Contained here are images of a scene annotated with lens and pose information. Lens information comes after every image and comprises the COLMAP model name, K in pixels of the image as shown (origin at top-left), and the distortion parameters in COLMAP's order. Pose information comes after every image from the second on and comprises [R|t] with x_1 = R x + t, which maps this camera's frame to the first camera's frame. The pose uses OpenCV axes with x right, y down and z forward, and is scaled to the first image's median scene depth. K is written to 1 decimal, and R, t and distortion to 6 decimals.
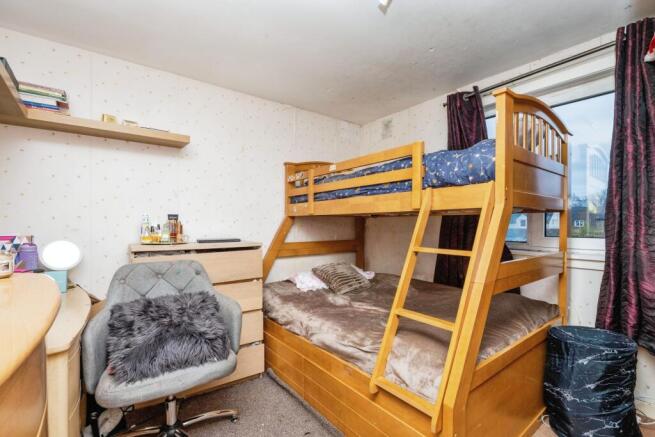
lens RADIAL K [[300.6, 0, 351.1], [0, 300.6, 235.3], [0, 0, 1]] dist [-0.001084, -0.000361]
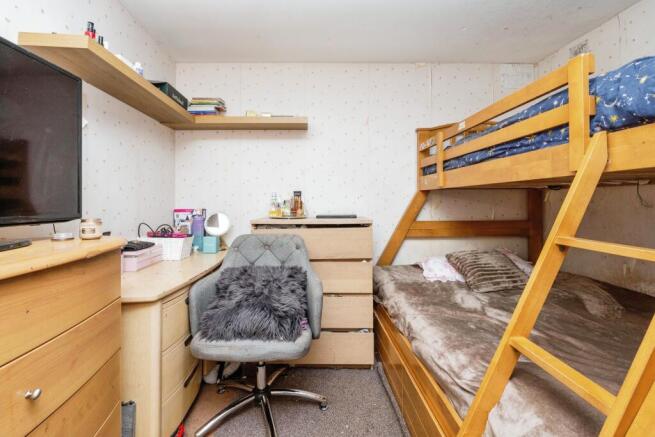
lens RADIAL K [[306.6, 0, 328.7], [0, 306.6, 204.3], [0, 0, 1]] dist [-0.001324, -0.000611]
pose [[0.779189, 0.002385, -0.626784, 0.195634], [-0.018548, 0.999643, -0.019255, -0.003055], [0.626514, 0.026629, 0.778955, 0.214555]]
